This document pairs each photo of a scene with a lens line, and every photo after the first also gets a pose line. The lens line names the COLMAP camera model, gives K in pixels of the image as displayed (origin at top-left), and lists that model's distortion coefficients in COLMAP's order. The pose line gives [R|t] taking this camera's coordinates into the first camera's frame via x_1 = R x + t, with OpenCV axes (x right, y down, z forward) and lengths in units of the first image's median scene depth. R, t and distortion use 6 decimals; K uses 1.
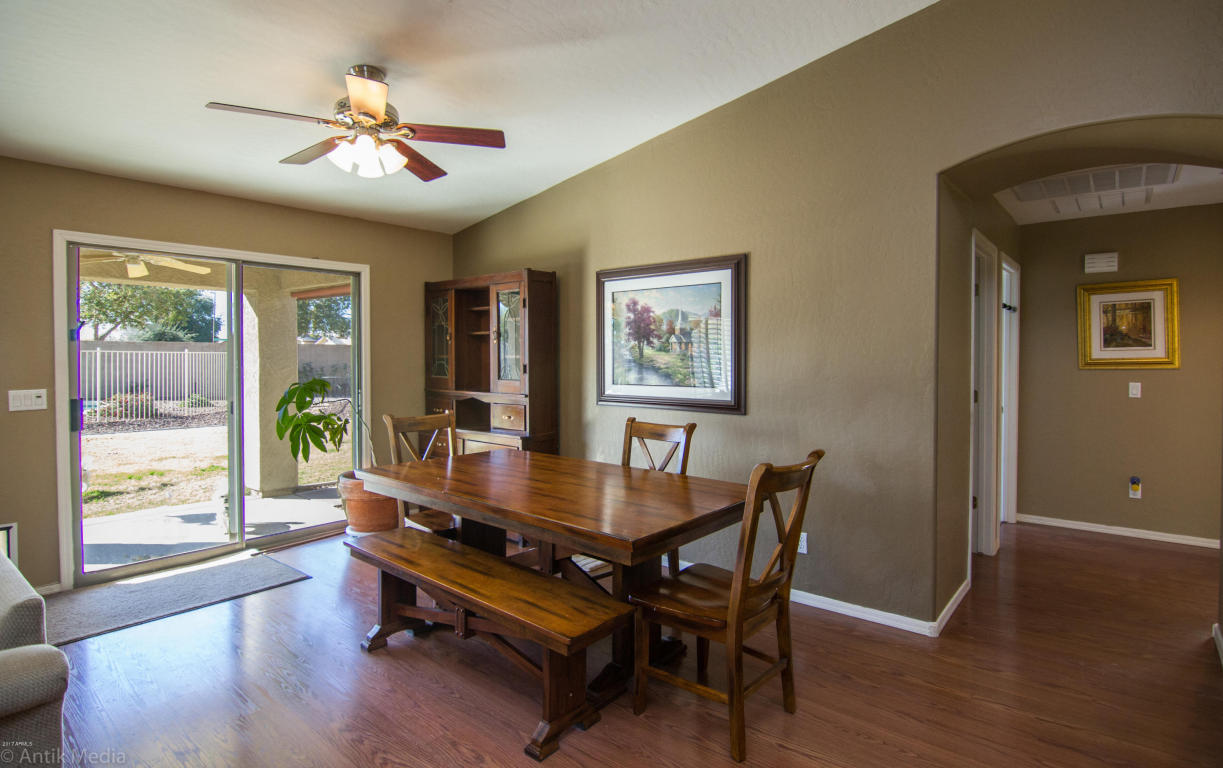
lens RADIAL K [[623.8, 0, 608.4], [0, 623.8, 360.6], [0, 0, 1]] dist [-0.005652, -0.002004]
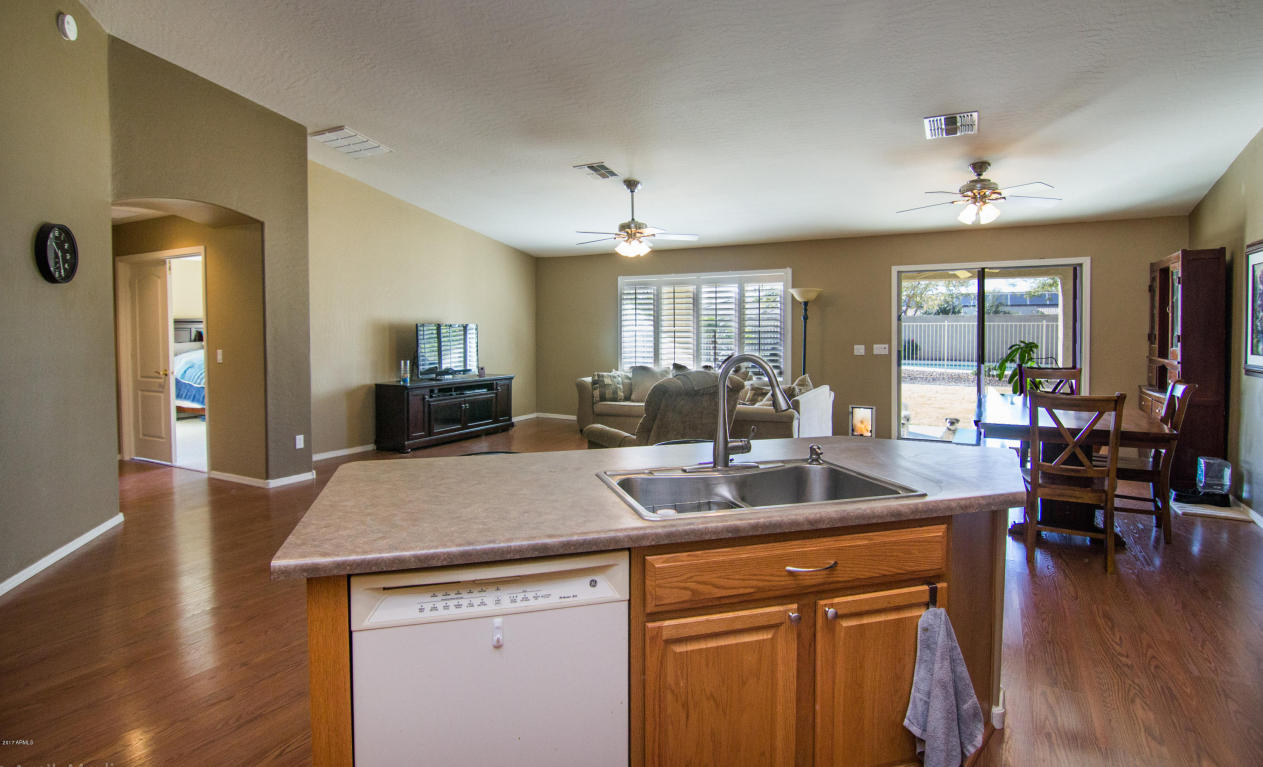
lens RADIAL K [[667.3, 0, 629.3], [0, 667.3, 352.0], [0, 0, 1]] dist [0.015165, 0.000179]
pose [[0.200926, 0.033009, -0.979050, 0.851215], [-0.001186, 0.999440, 0.033453, -0.002372], [0.979606, -0.005560, 0.200852, -0.221211]]
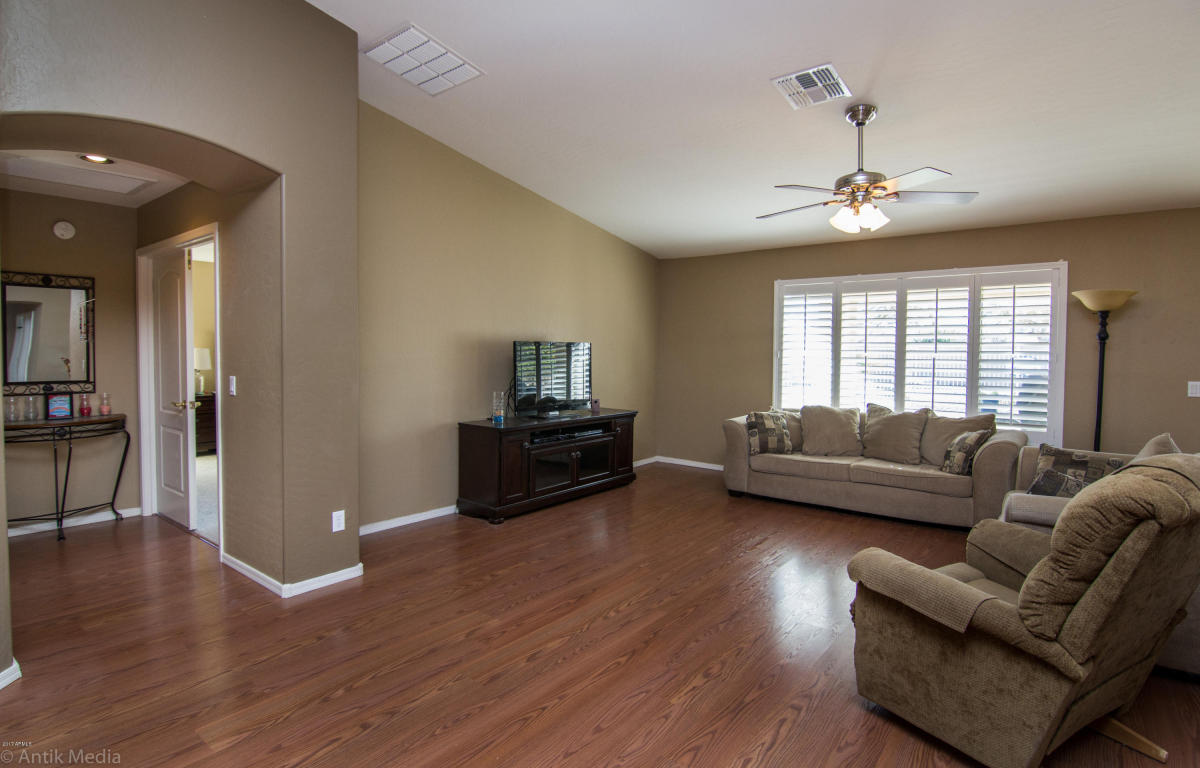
lens RADIAL K [[613.9, 0, 599.1], [0, 613.9, 372.6], [0, 0, 1]] dist [-0.010618, -0.003888]
pose [[0.035571, 0.034548, -0.998770, 0.202342], [-0.012337, 0.999341, 0.034128, 0.001238], [0.999291, 0.011108, 0.035974, -0.294033]]
